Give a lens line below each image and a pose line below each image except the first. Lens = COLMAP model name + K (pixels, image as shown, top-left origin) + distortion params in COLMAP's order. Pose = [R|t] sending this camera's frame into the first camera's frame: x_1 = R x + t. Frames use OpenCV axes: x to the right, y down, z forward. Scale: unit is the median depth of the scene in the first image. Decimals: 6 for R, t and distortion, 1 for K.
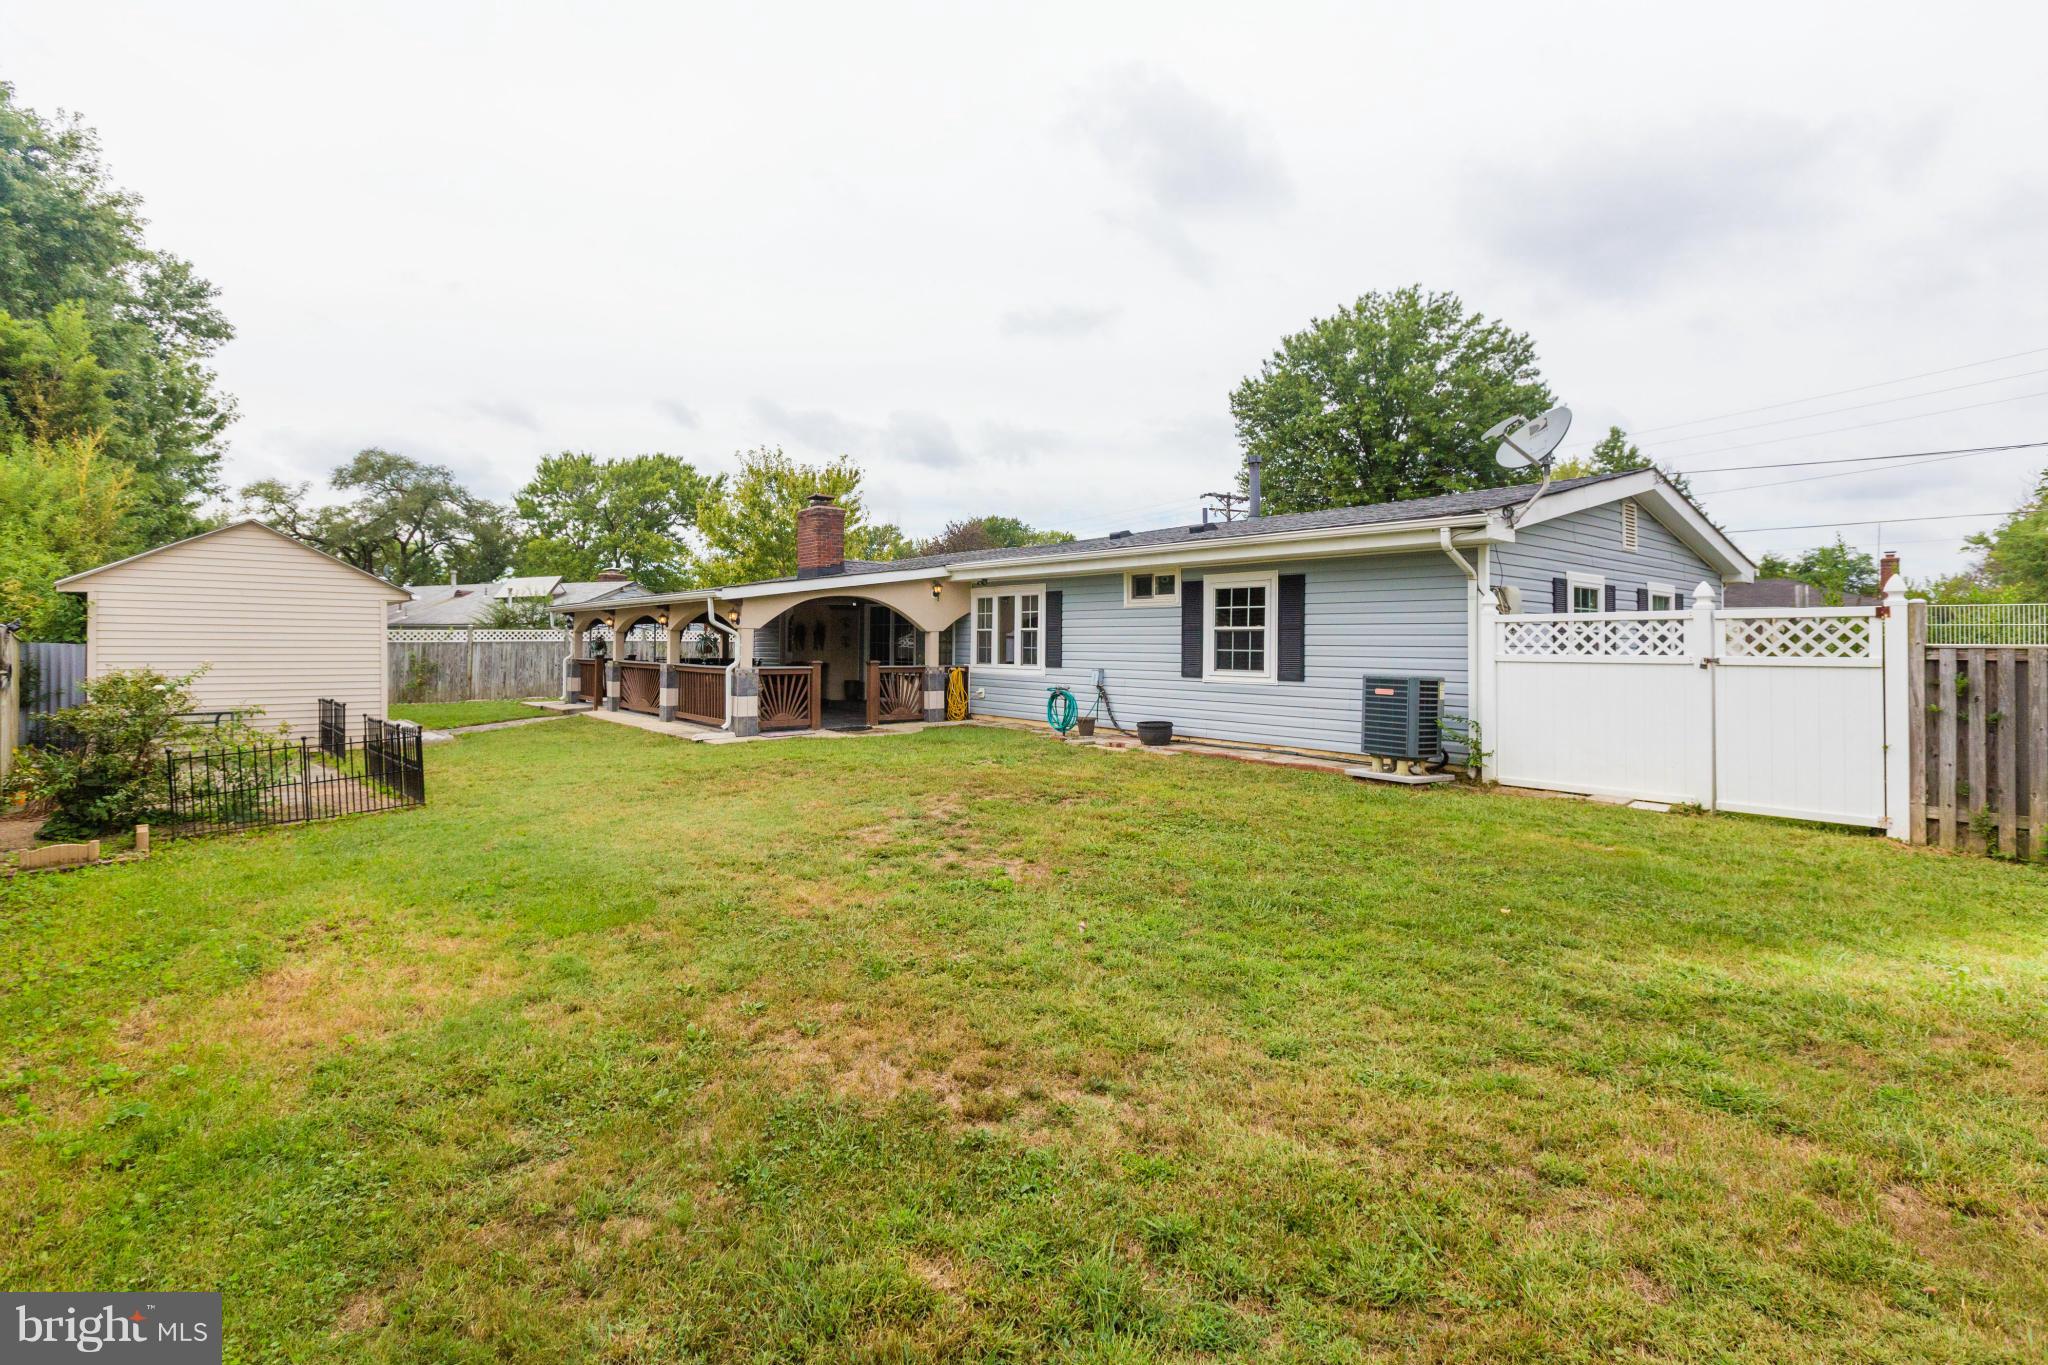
lens RADIAL K [[926.9, 0, 1015.8], [0, 926.9, 683.4], [0, 0, 1]] dist [-0.000026, -0.000768]
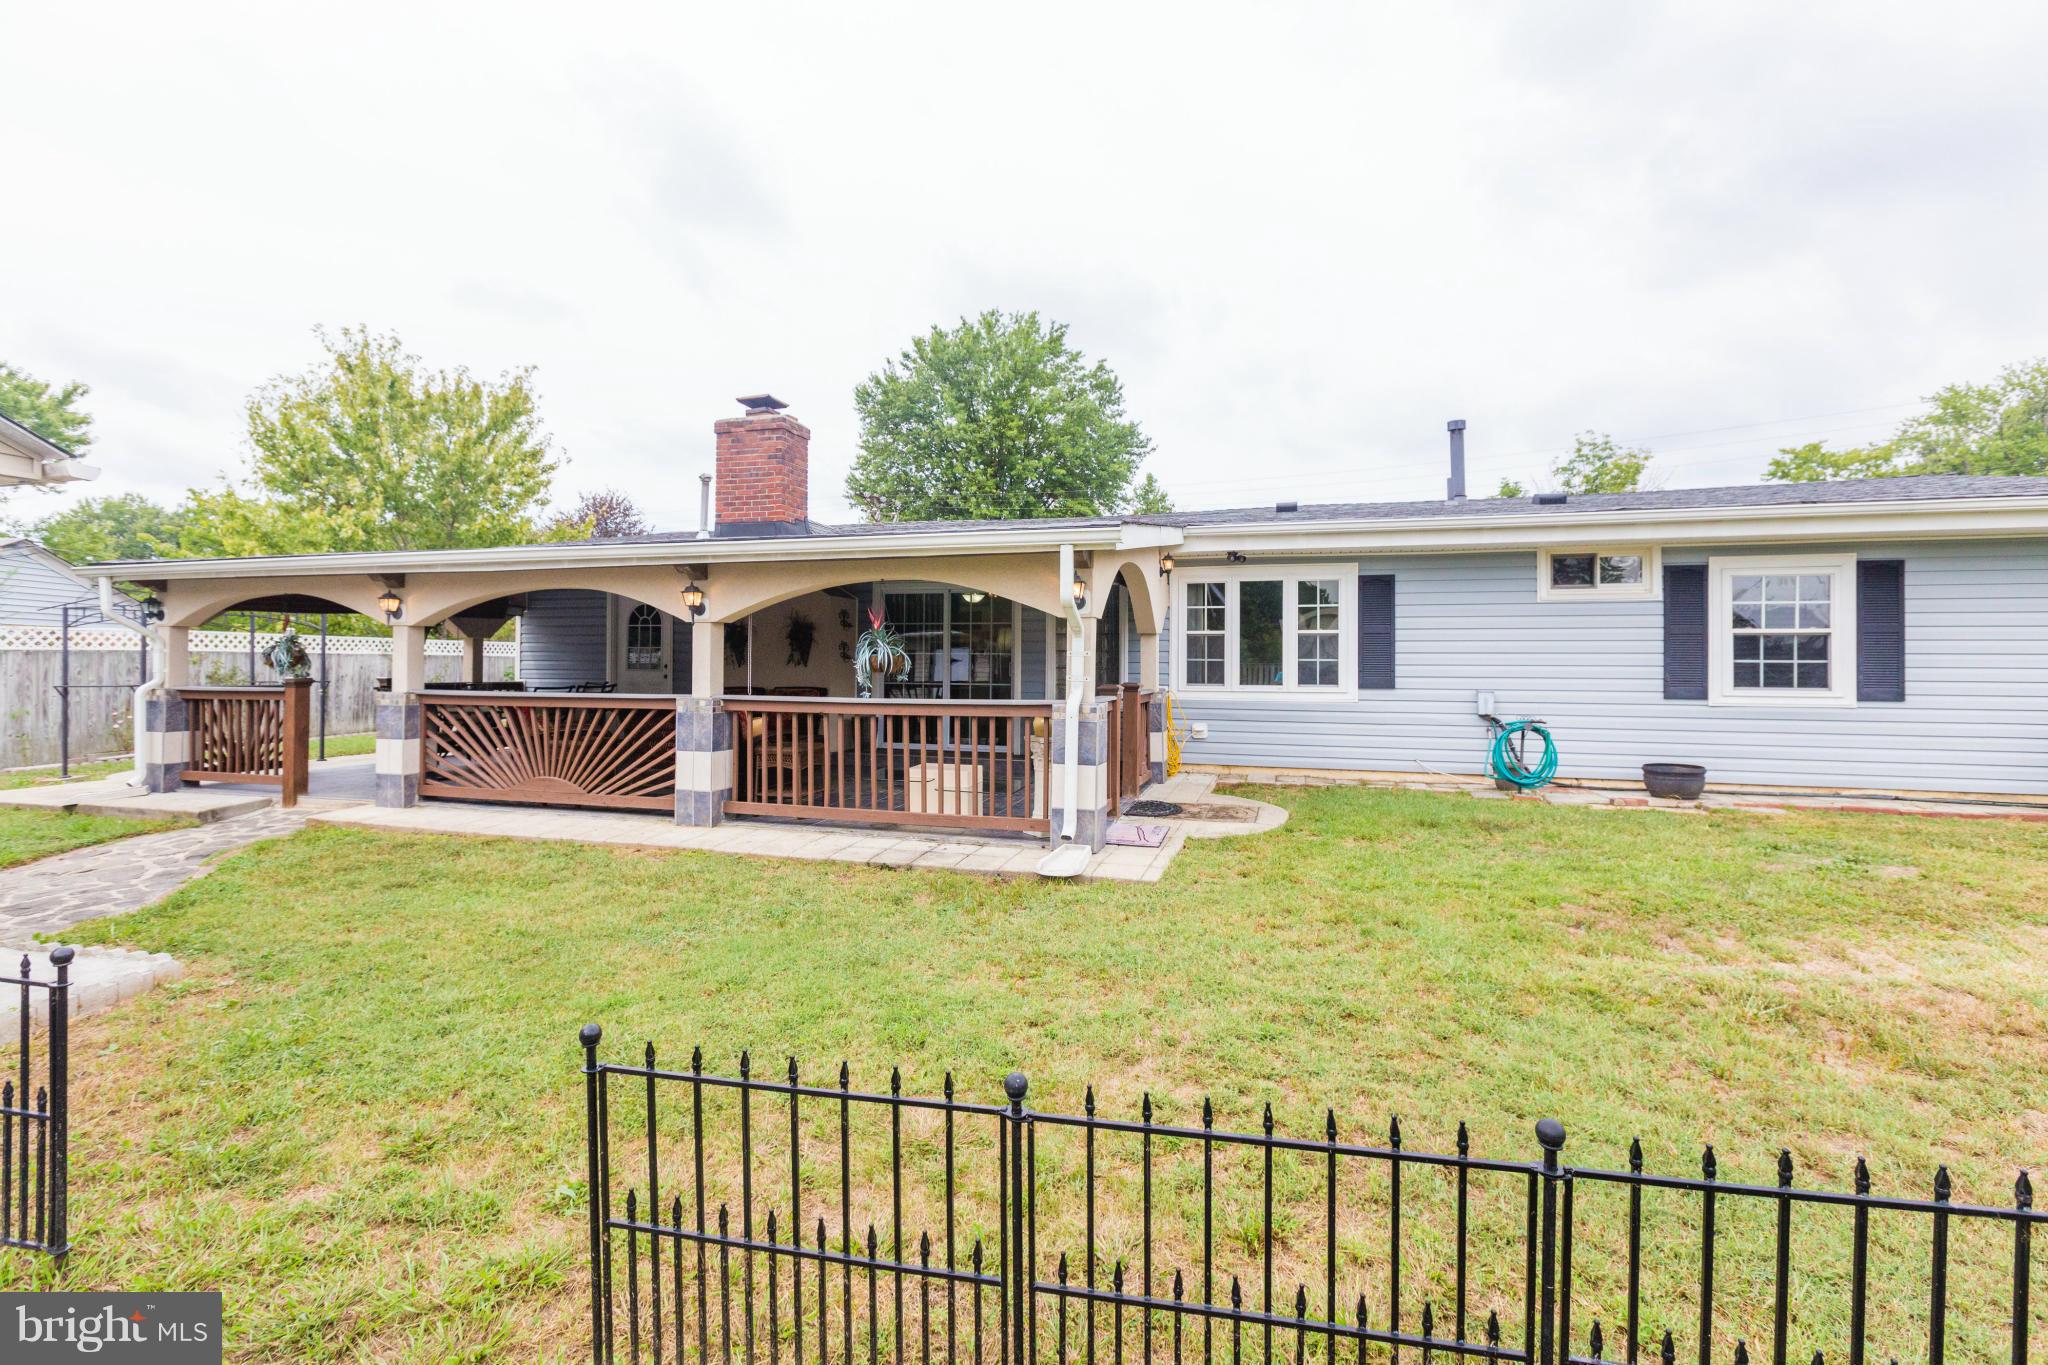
lens RADIAL K [[926.9, 0, 1015.8], [0, 926.9, 683.4], [0, 0, 1]] dist [-0.000026, -0.000768]
pose [[0.831833, -0.012538, 0.554884, -0.512725], [0.024605, 0.999595, -0.014299, -0.017249], [-0.554480, 0.025547, 0.831805, 0.556419]]
